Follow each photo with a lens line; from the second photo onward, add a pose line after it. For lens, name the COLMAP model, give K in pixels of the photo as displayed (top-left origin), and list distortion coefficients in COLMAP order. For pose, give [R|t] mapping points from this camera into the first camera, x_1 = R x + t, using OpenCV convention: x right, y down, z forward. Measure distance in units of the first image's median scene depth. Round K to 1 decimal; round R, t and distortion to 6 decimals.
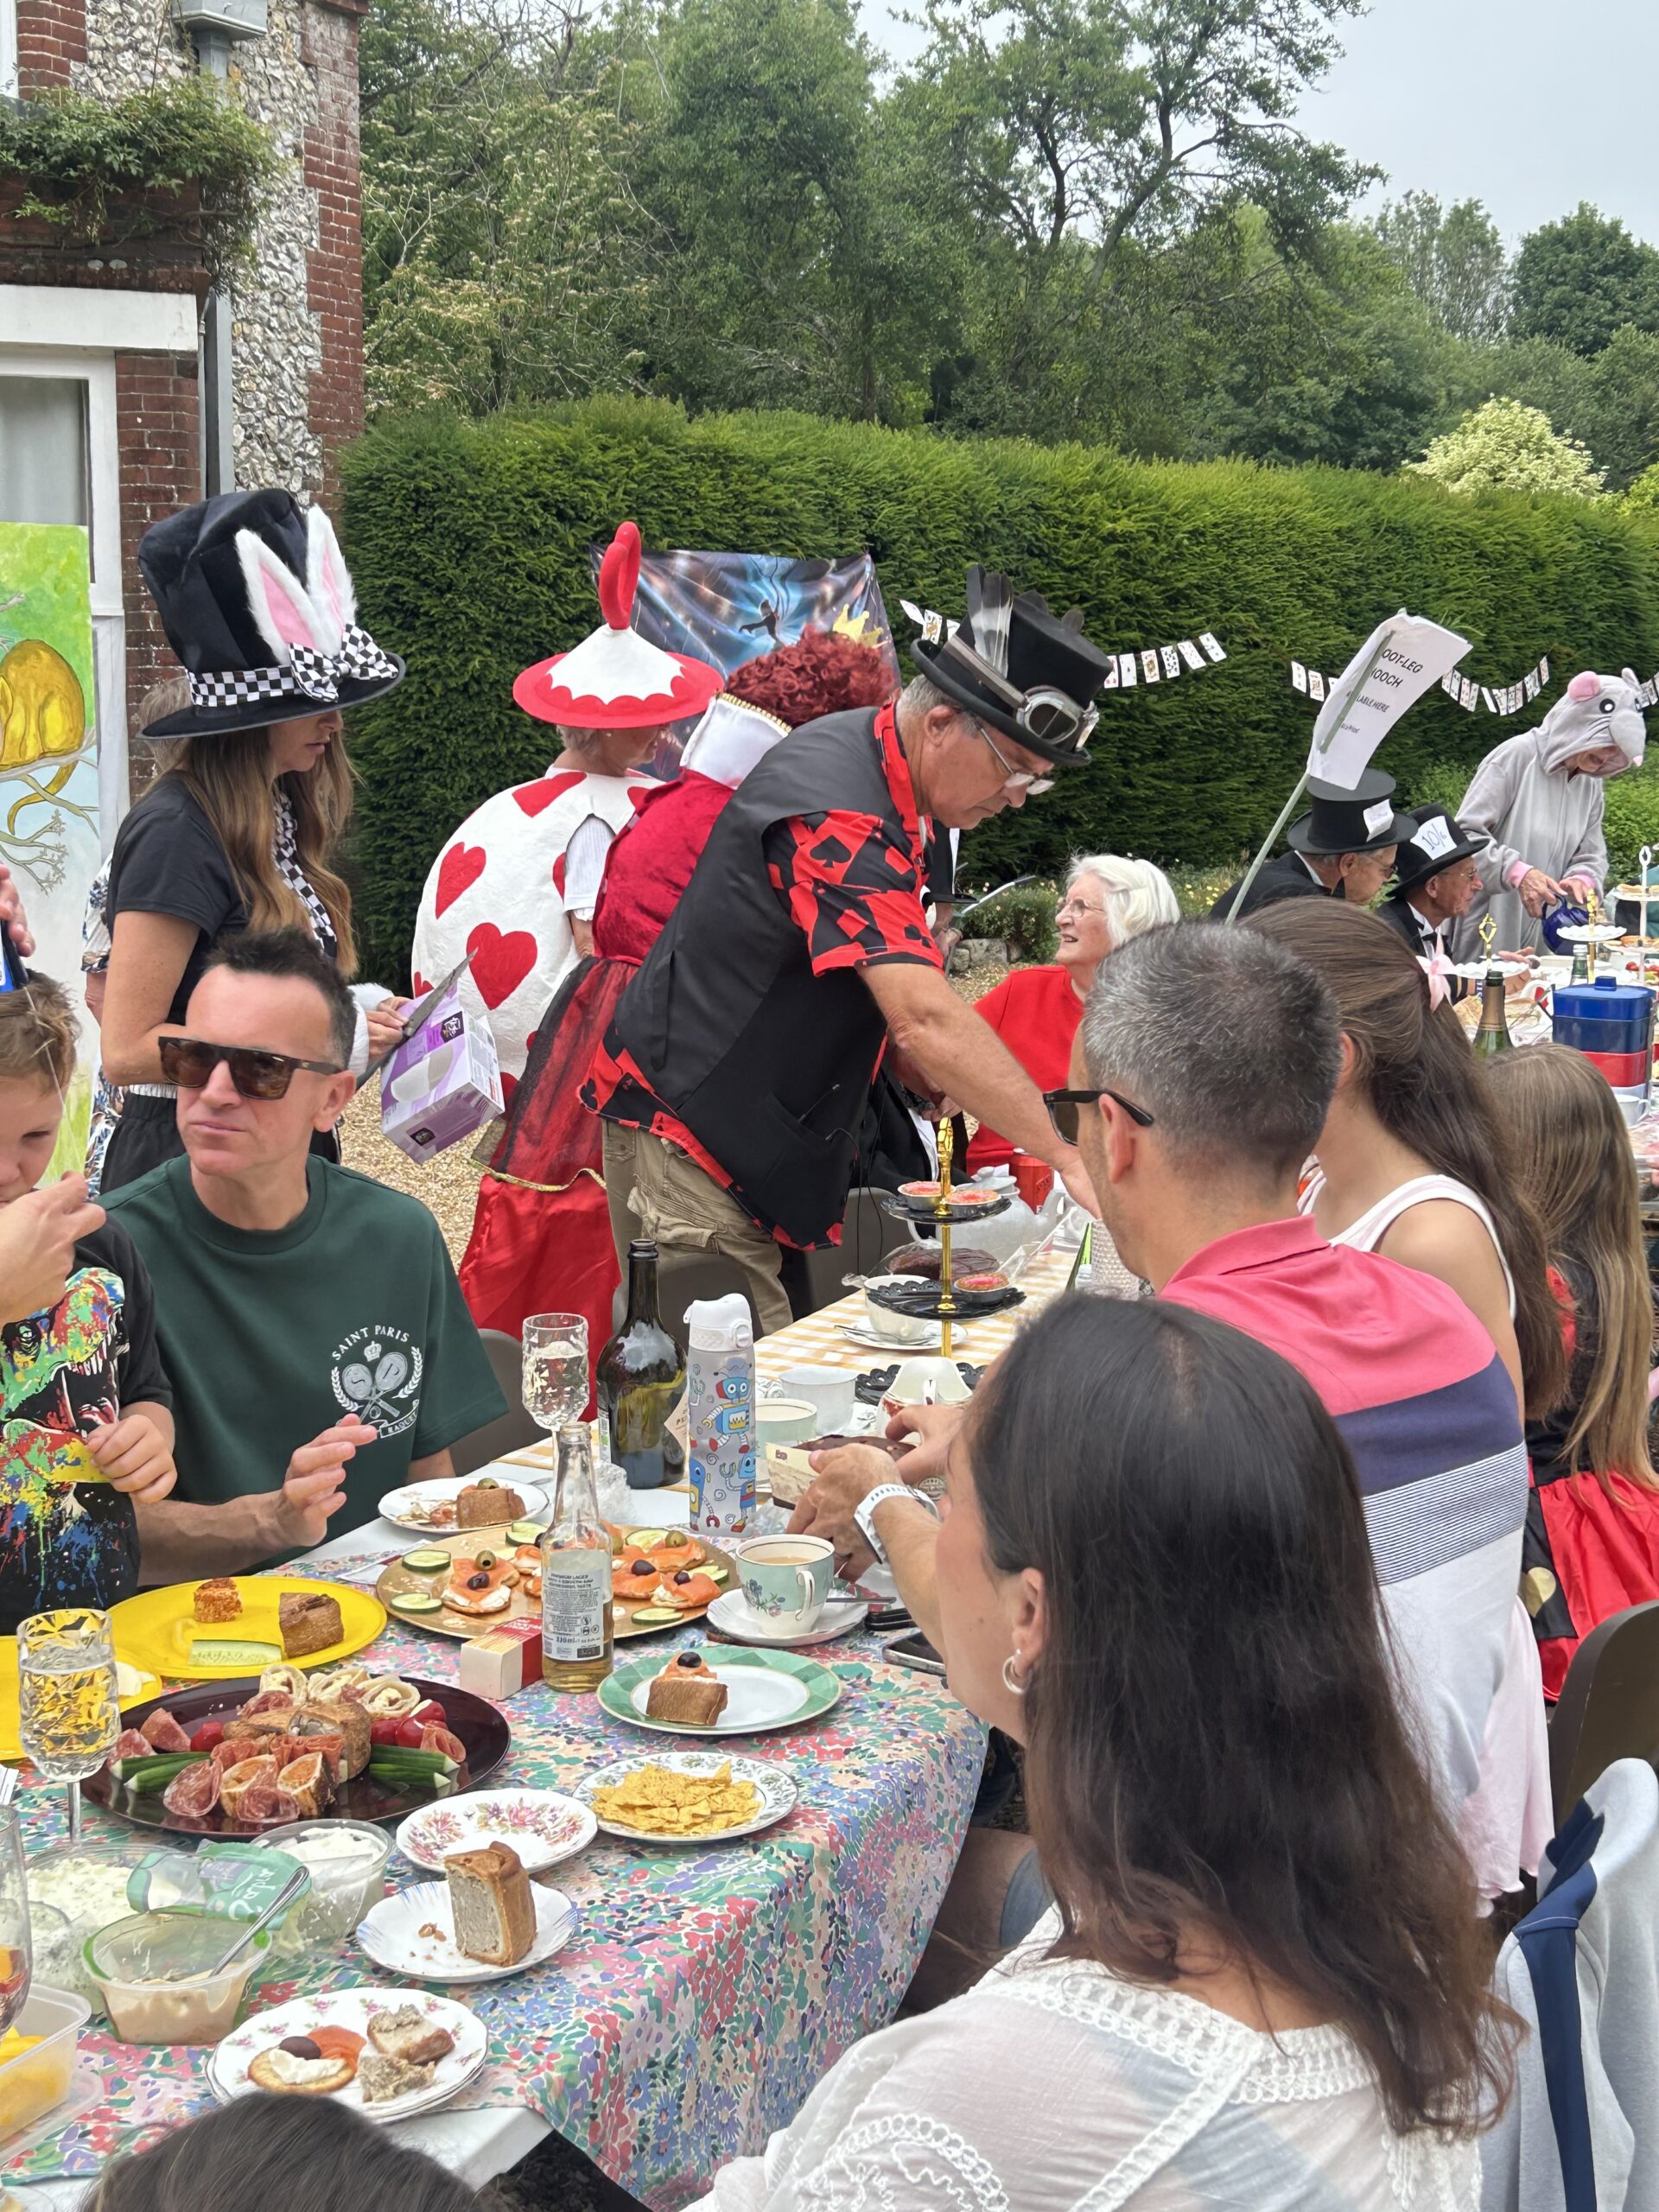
lens RADIAL K [[2841.3, 0, 824.9], [0, 2841.3, 1113.7], [0, 0, 1]] dist [0.036894, 0.000000]
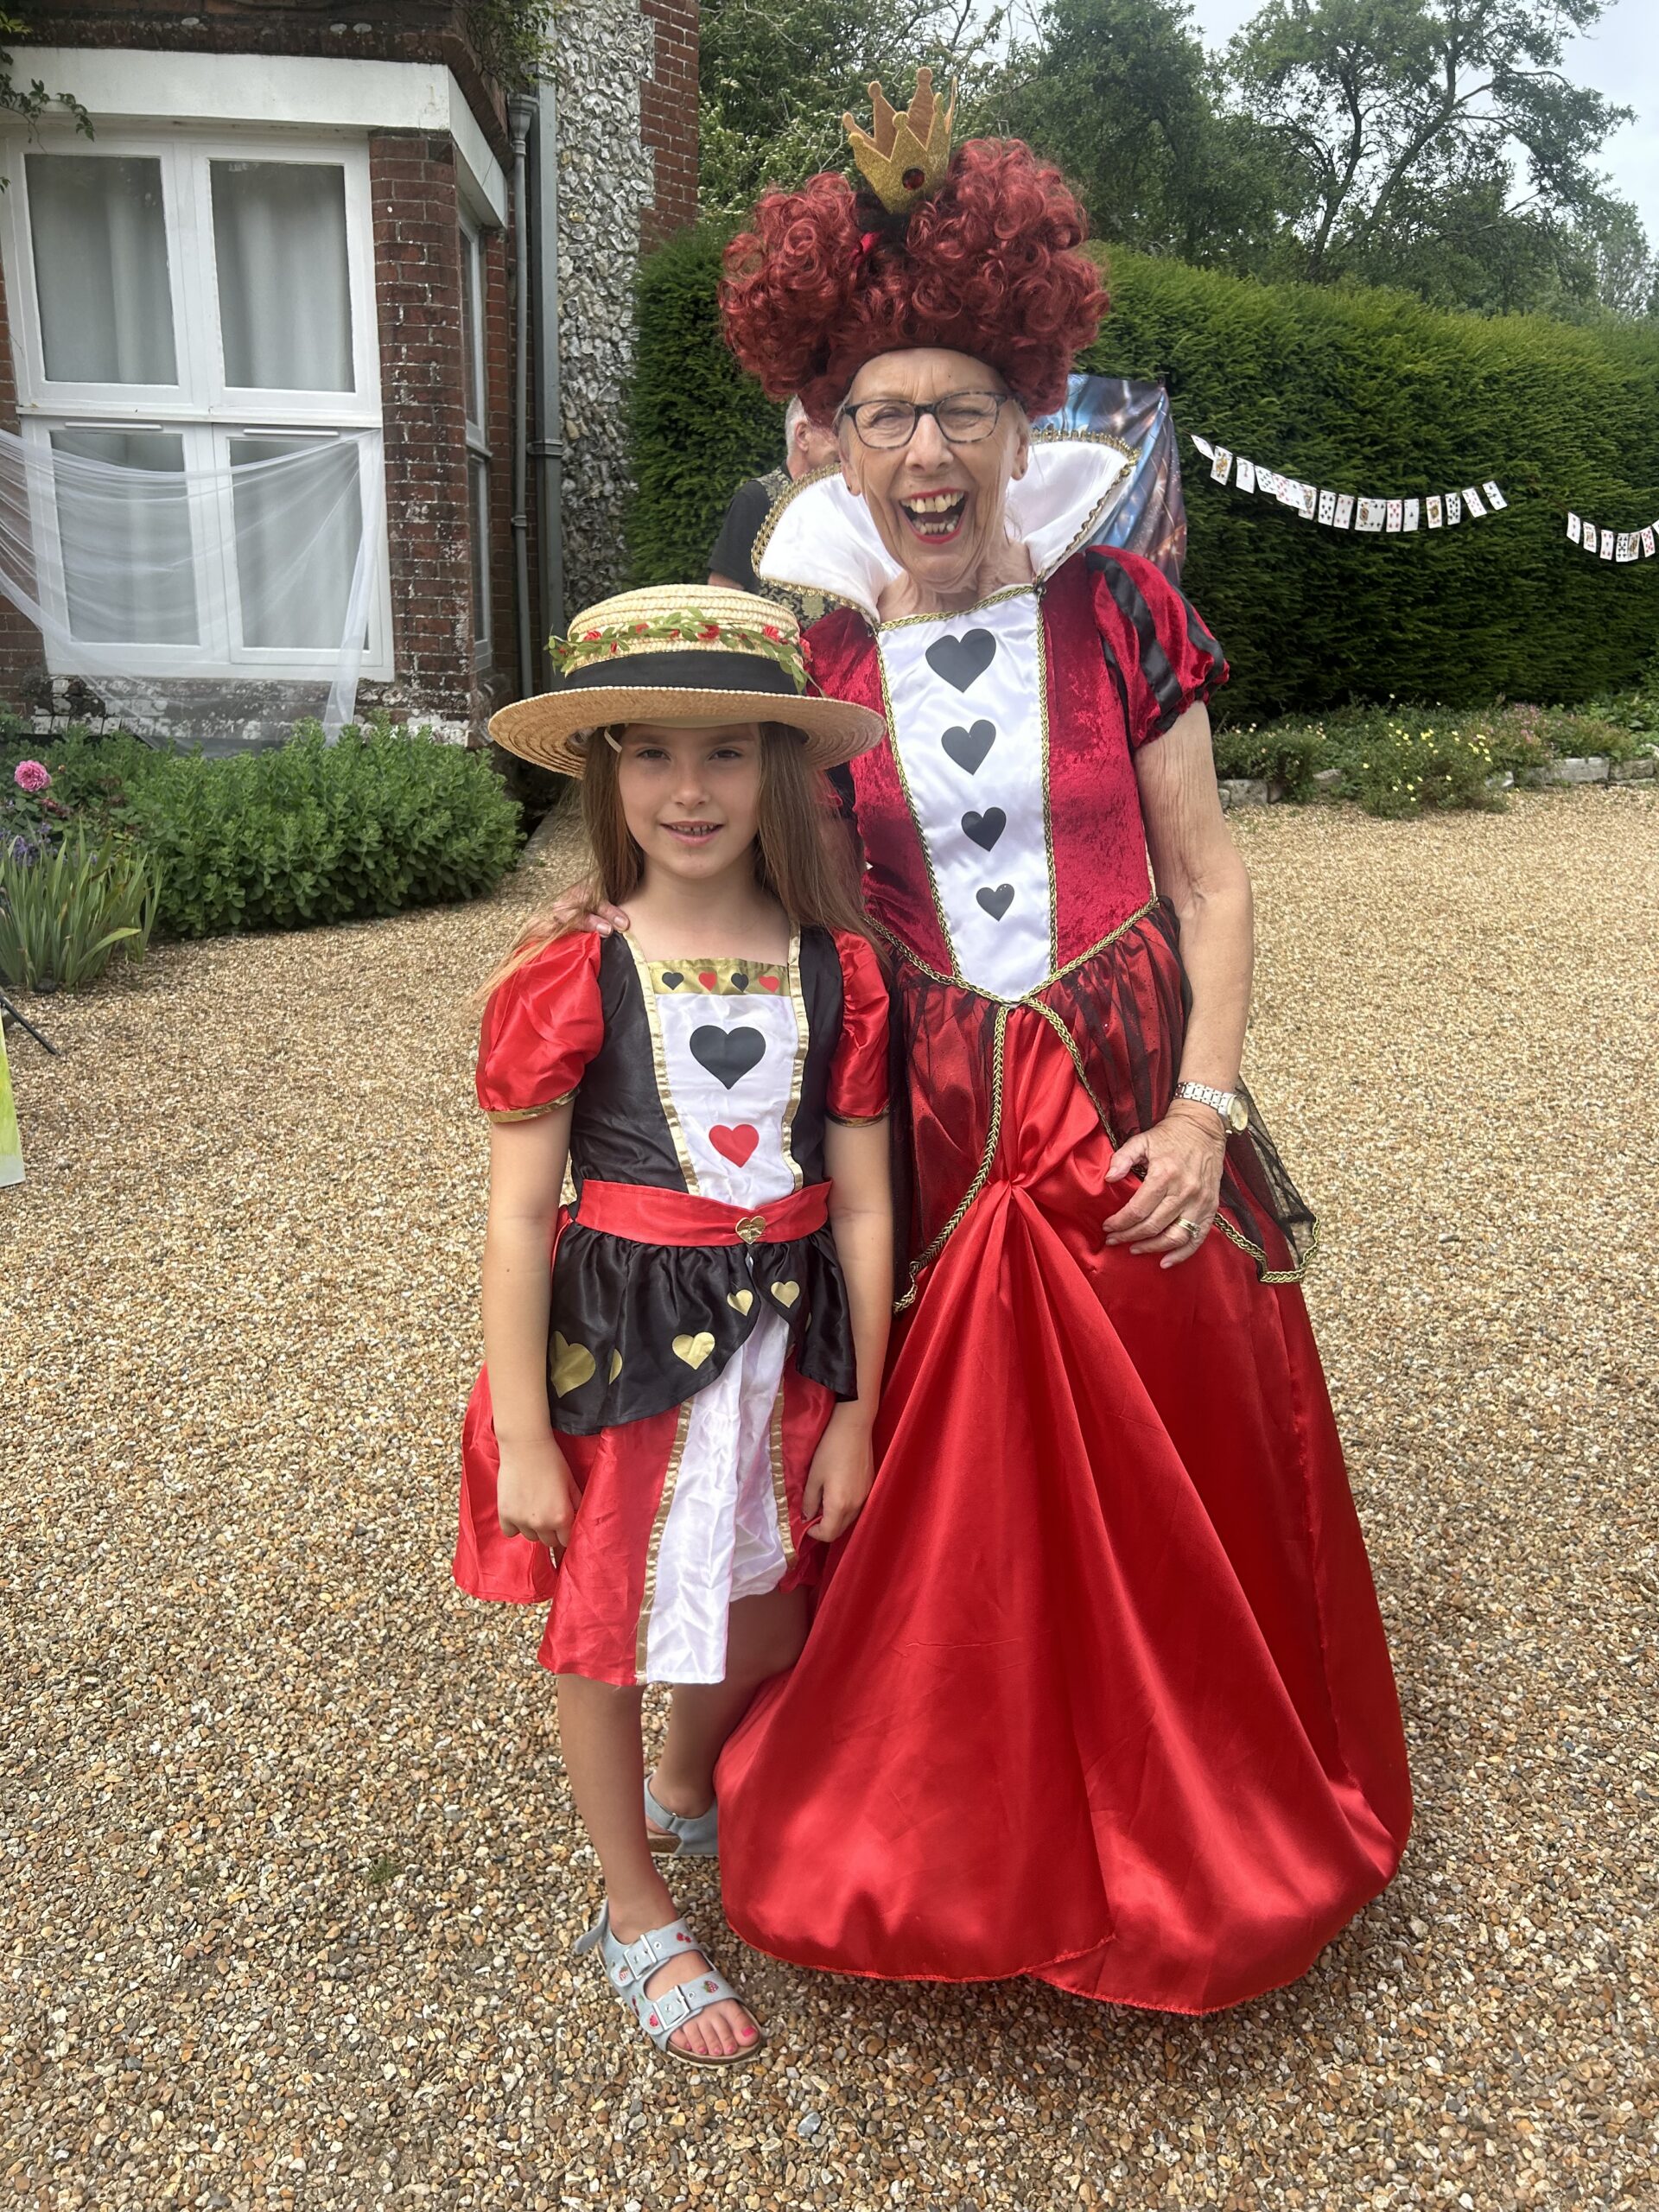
lens RADIAL K [[1654.1, 0, 817.7], [0, 1654.1, 1098.5], [0, 0, 1]] dist [0.024681, -0.029816]
pose [[0.982204, 0.076208, -0.171659, 0.014052], [-0.046339, 0.984054, 0.171726, -0.040386], [0.182009, -0.160716, 0.970074, 0.337342]]
